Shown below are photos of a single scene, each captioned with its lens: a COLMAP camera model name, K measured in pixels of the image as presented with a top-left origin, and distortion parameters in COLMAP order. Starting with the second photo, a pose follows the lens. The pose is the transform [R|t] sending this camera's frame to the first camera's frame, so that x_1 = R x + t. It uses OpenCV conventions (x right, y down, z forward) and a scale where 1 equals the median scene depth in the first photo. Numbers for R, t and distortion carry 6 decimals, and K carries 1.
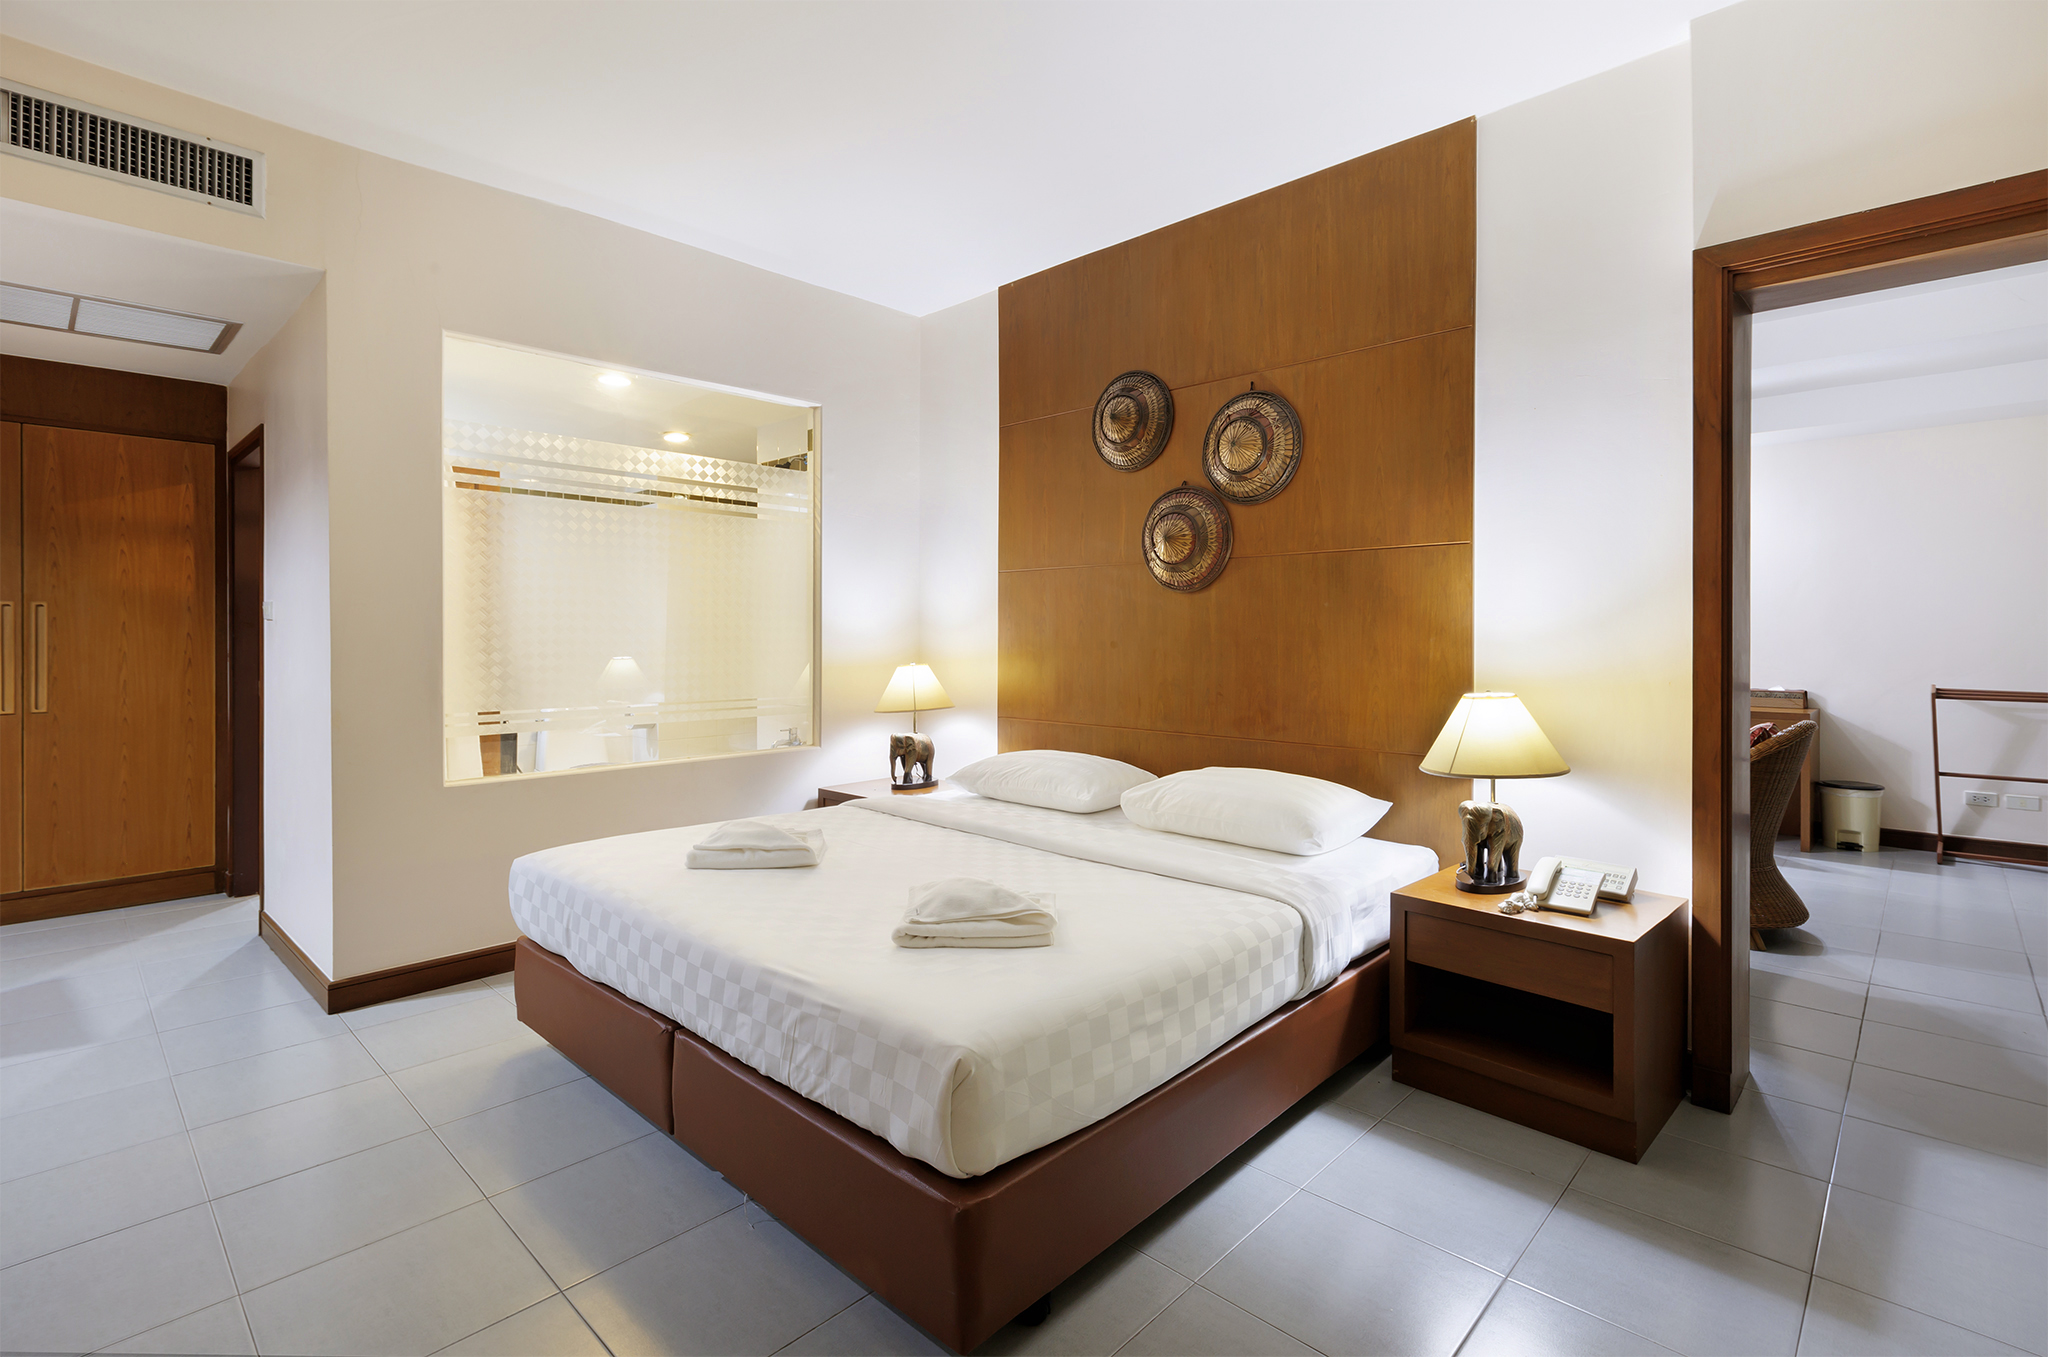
lens RADIAL K [[928.4, 0, 1037.0], [0, 928.4, 625.4], [0, 0, 1]] dist [0.002414, -0.001350]
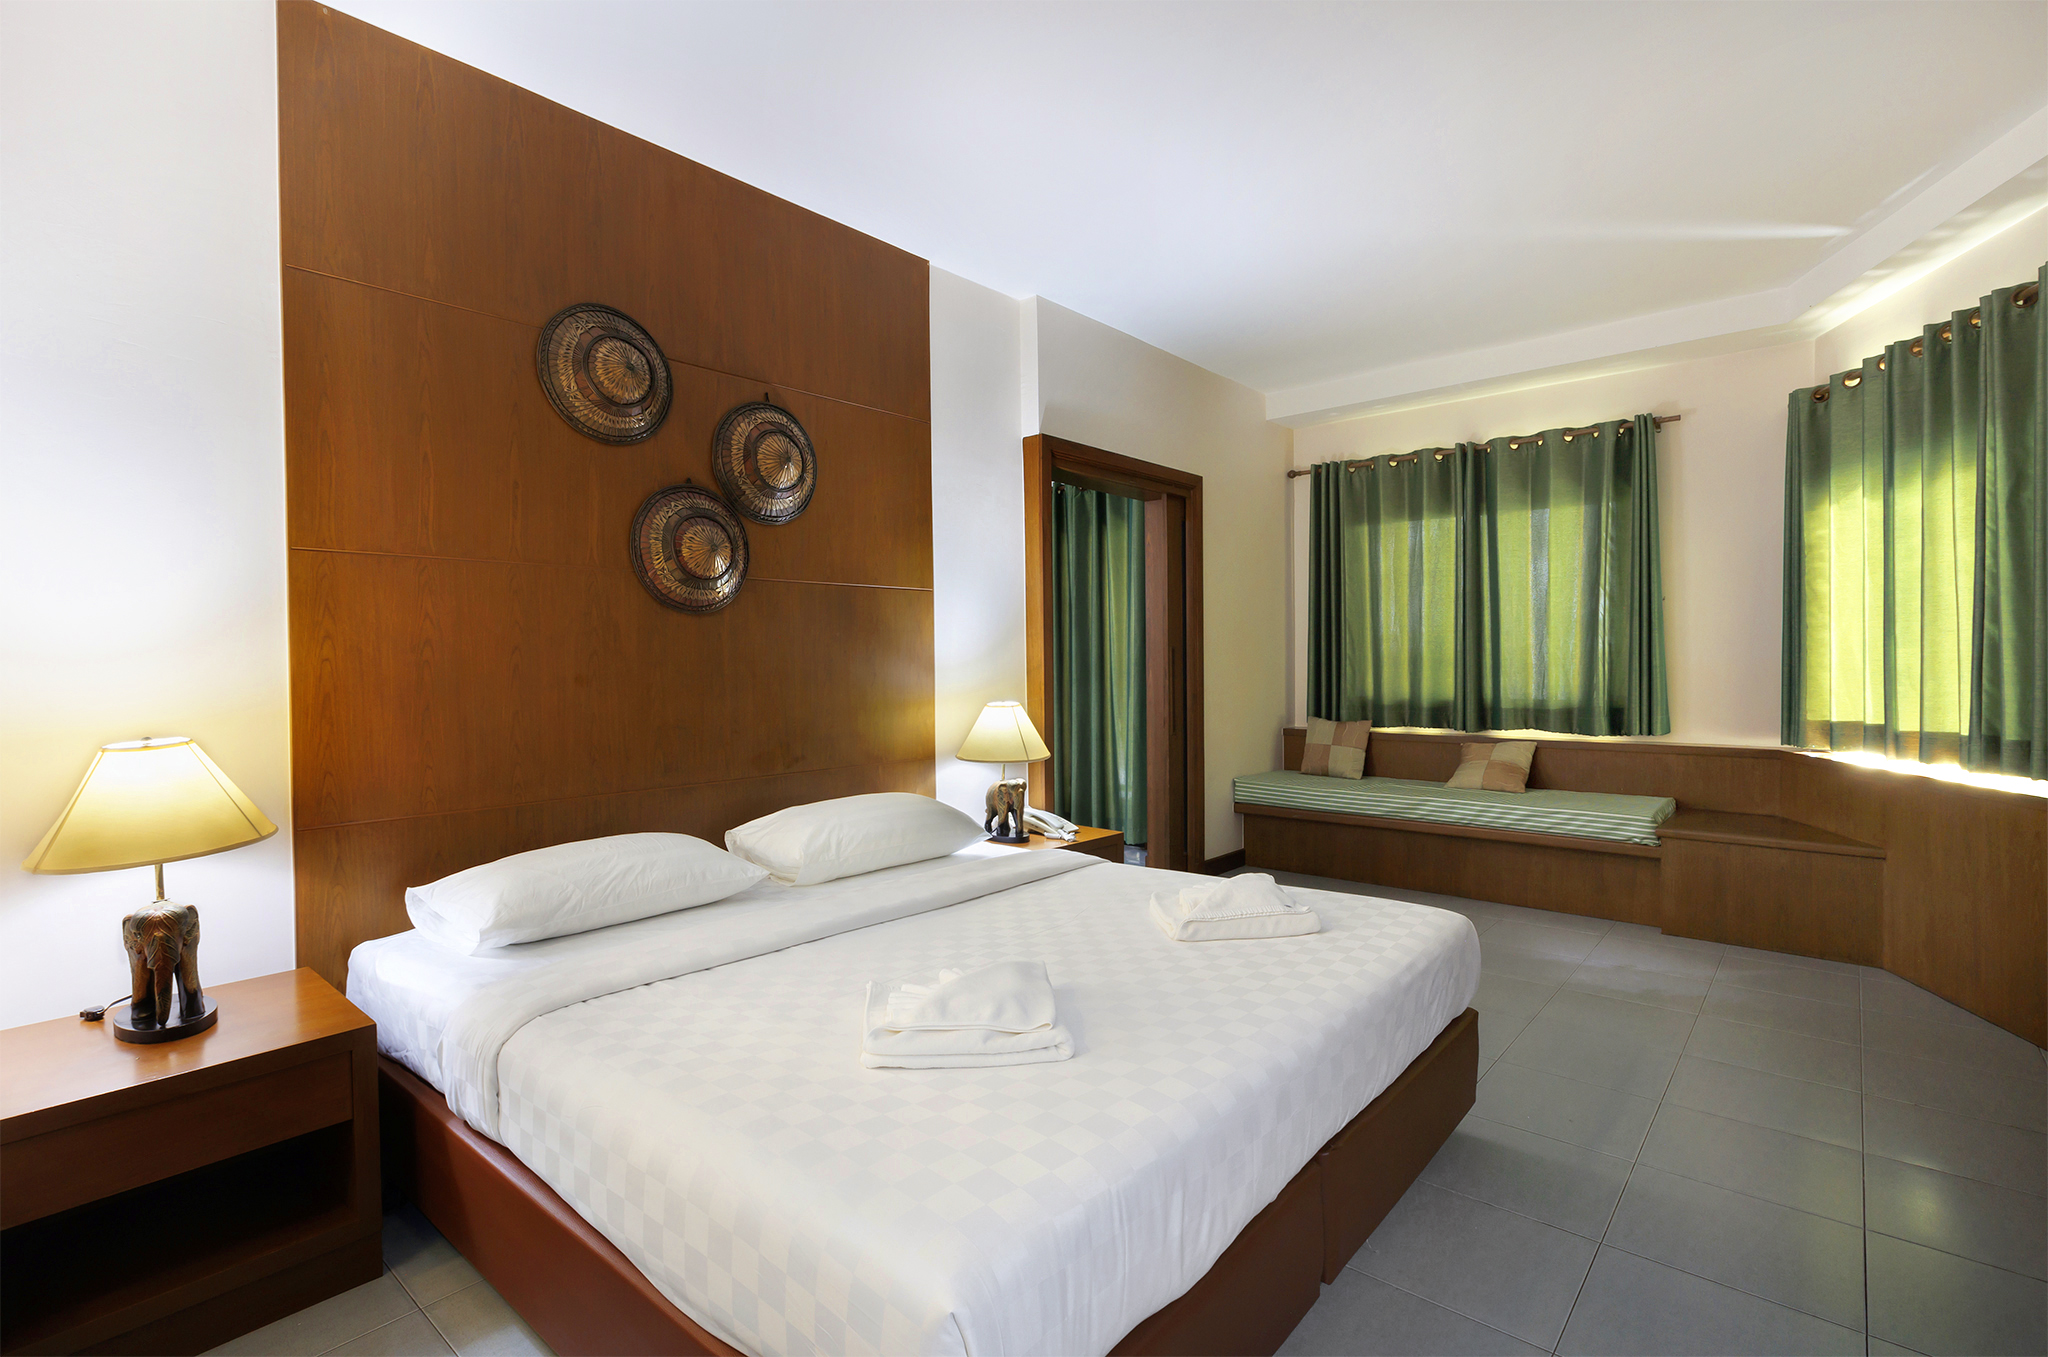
lens RADIAL K [[928.4, 0, 1031.9], [0, 928.4, 661.4], [0, 0, 1]] dist [0.002414, -0.001350]
pose [[-0.015060, -0.001124, 0.999886, -0.727900], [0.004082, 0.999991, 0.001185, 0.007368], [-0.999878, 0.004099, -0.015055, 0.774606]]
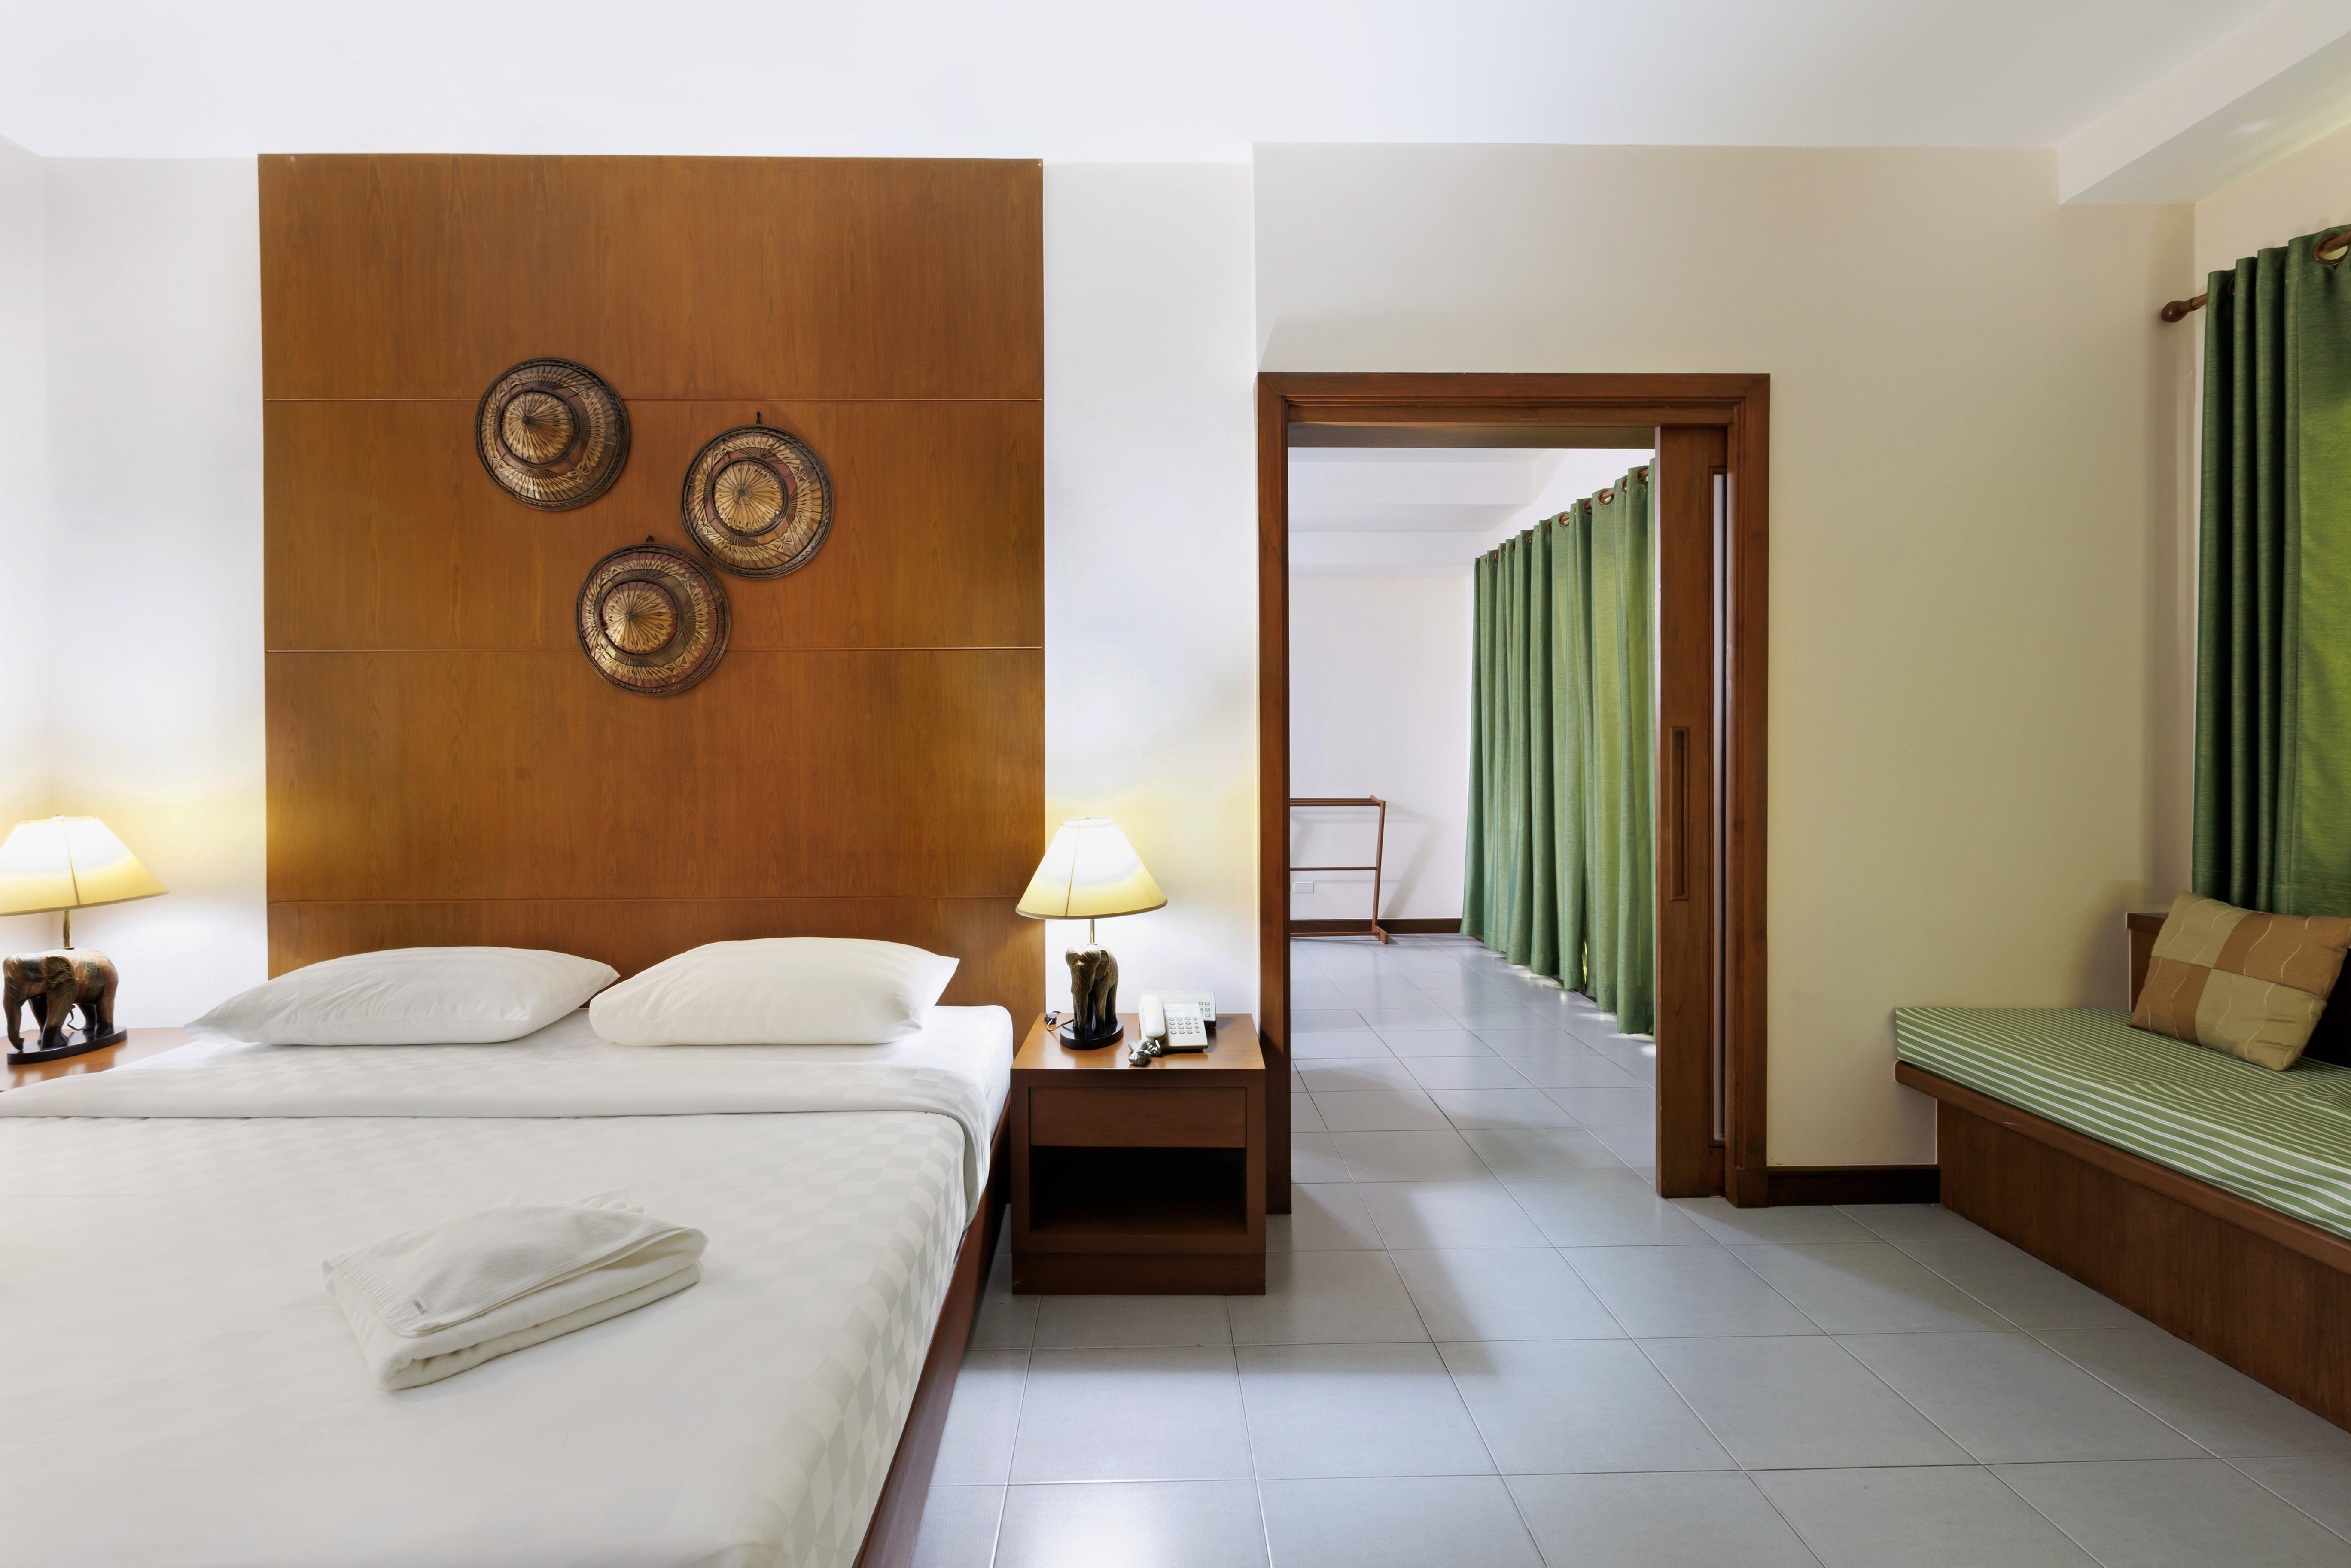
lens RADIAL K [[1065.7, 0, 1173.5], [0, 1065.7, 765.6], [0, 0, 1]] dist [0.002414, -0.001350]
pose [[0.720513, -0.009432, 0.693377, -0.123886], [0.000659, 0.999916, 0.012917, 0.006520], [-0.693441, -0.008850, 0.720459, 0.167822]]
